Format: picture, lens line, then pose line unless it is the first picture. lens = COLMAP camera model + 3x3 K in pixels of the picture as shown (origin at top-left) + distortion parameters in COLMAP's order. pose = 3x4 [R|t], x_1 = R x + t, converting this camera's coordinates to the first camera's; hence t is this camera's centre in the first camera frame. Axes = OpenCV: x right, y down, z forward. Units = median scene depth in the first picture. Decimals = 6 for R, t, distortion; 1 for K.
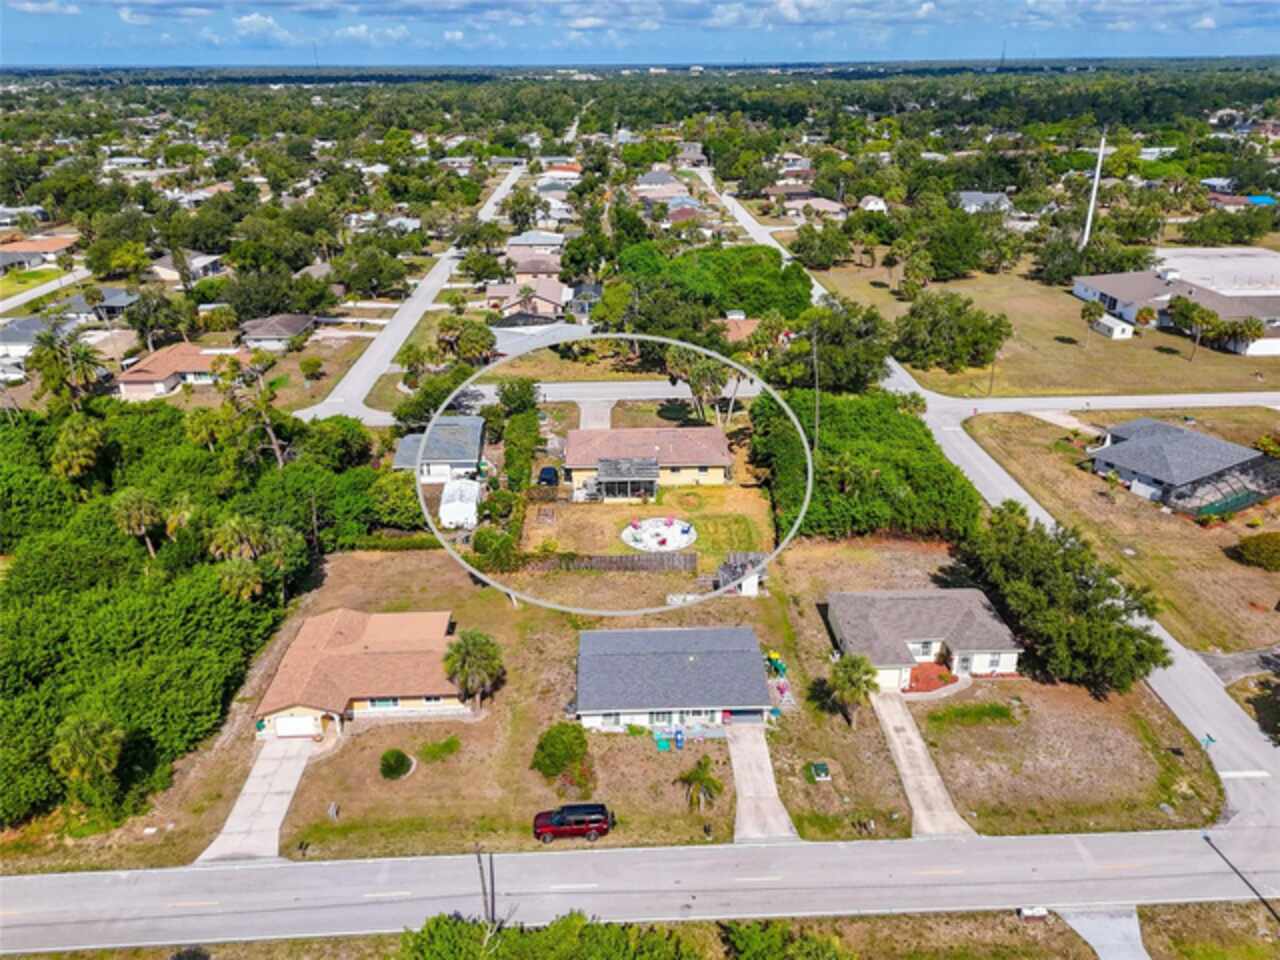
lens RADIAL K [[940.1, 0, 640.0], [0, 940.1, 480.0], [0, 0, 1]] dist [0.054086, -0.040409]
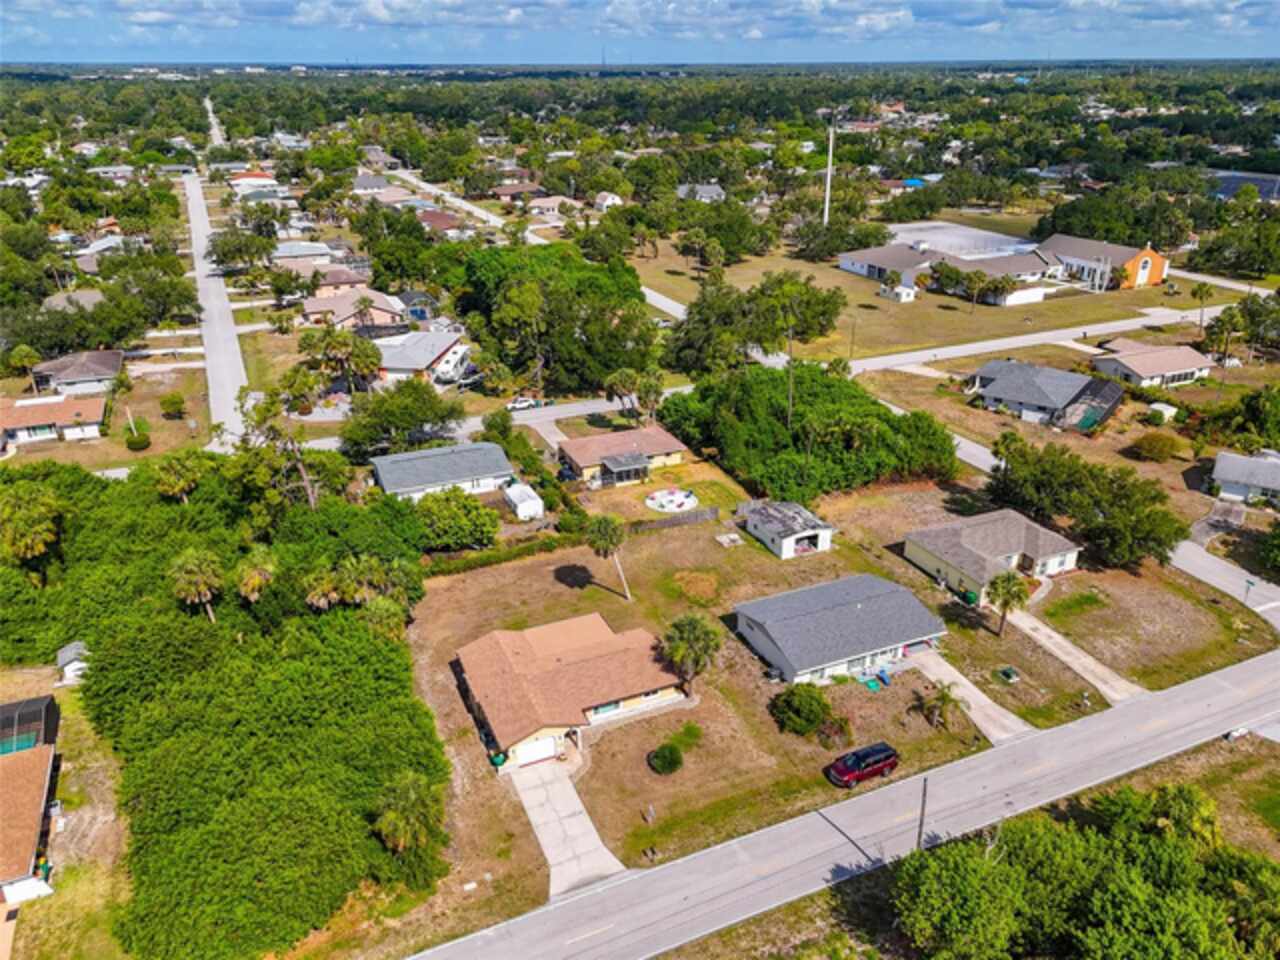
lens RADIAL K [[940.1, 0, 640.0], [0, 940.1, 480.0], [0, 0, 1]] dist [0.054086, -0.040409]
pose [[0.928186, -0.146006, 0.342276, -0.321350], [0.146699, 0.988890, 0.024016, -0.010680], [-0.341980, 0.027920, 0.939292, 0.035394]]
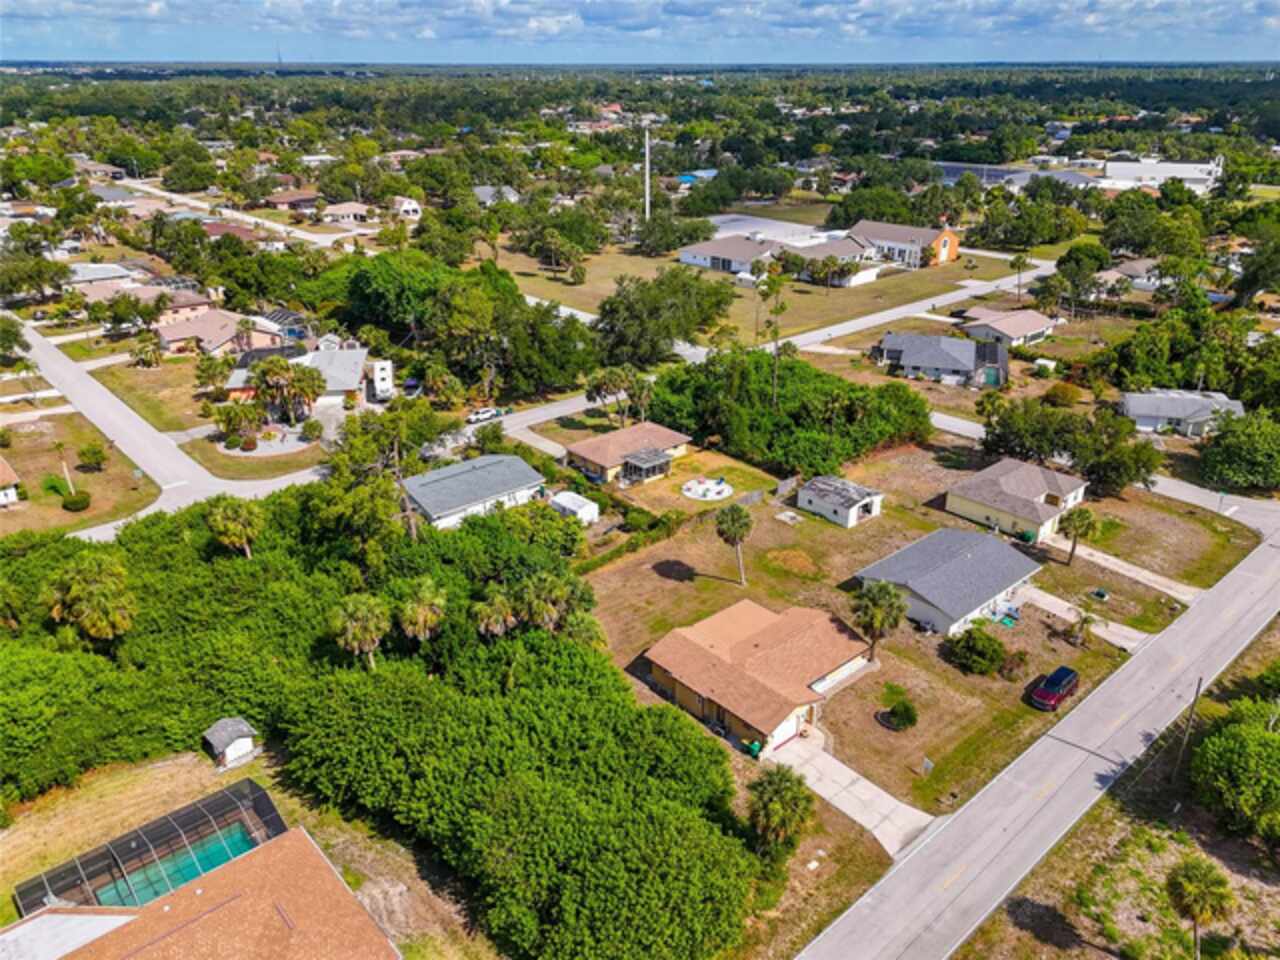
lens RADIAL K [[940.1, 0, 640.0], [0, 940.1, 480.0], [0, 0, 1]] dist [0.054086, -0.040409]
pose [[0.771854, -0.249735, 0.584700, -0.573632], [0.251494, 0.964549, 0.079981, -0.063578], [-0.583946, 0.085315, 0.807297, 0.158840]]
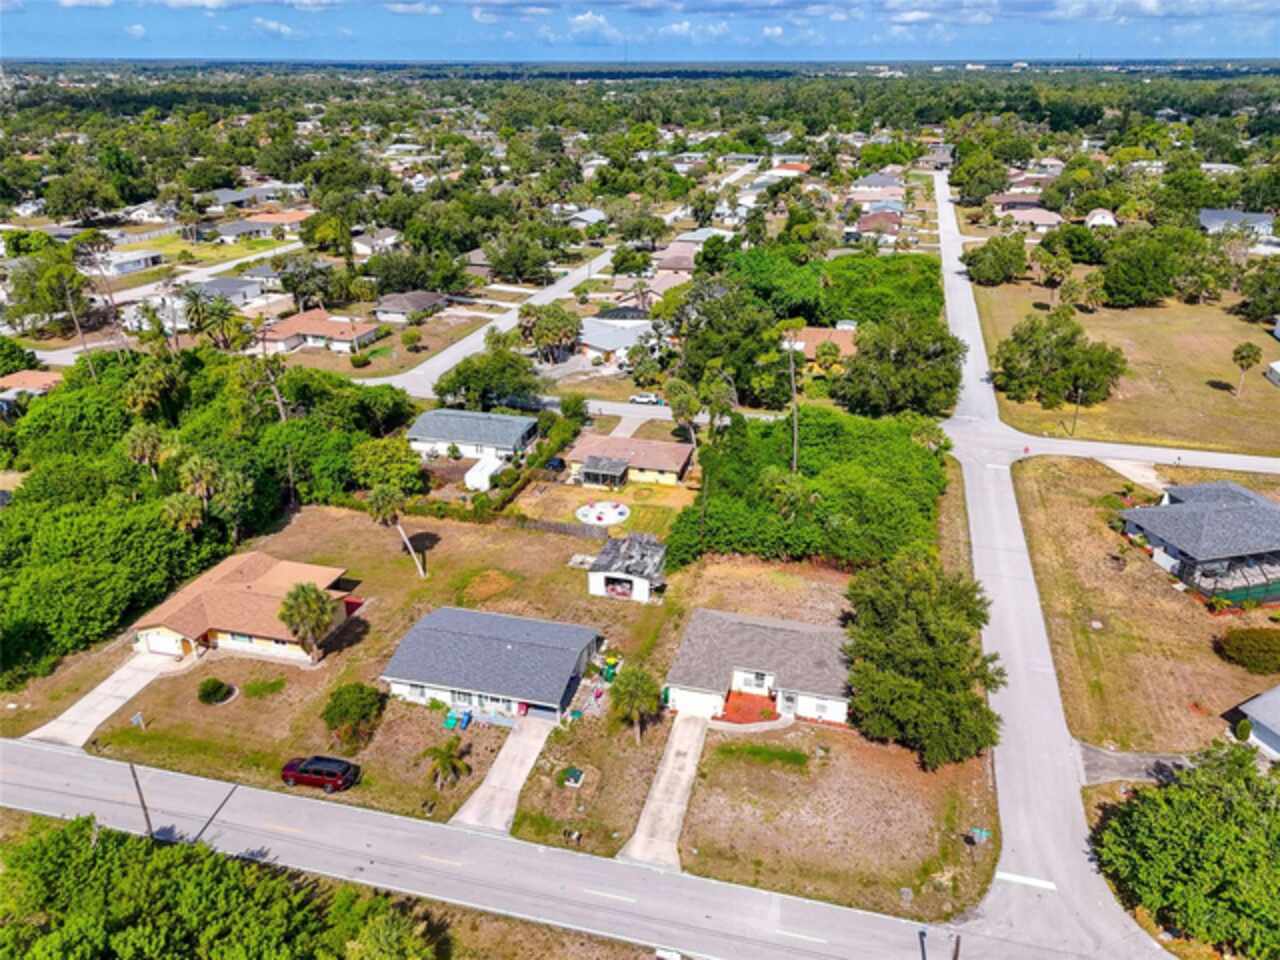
lens RADIAL K [[951.9, 0, 640.0], [0, 951.9, 480.0], [0, 0, 1]] dist [0.056458, -0.045558]
pose [[0.955497, 0.125977, -0.266749, 0.266660], [-0.126313, 0.991862, 0.015970, -0.014022], [0.266590, 0.018434, 0.963634, 0.025617]]
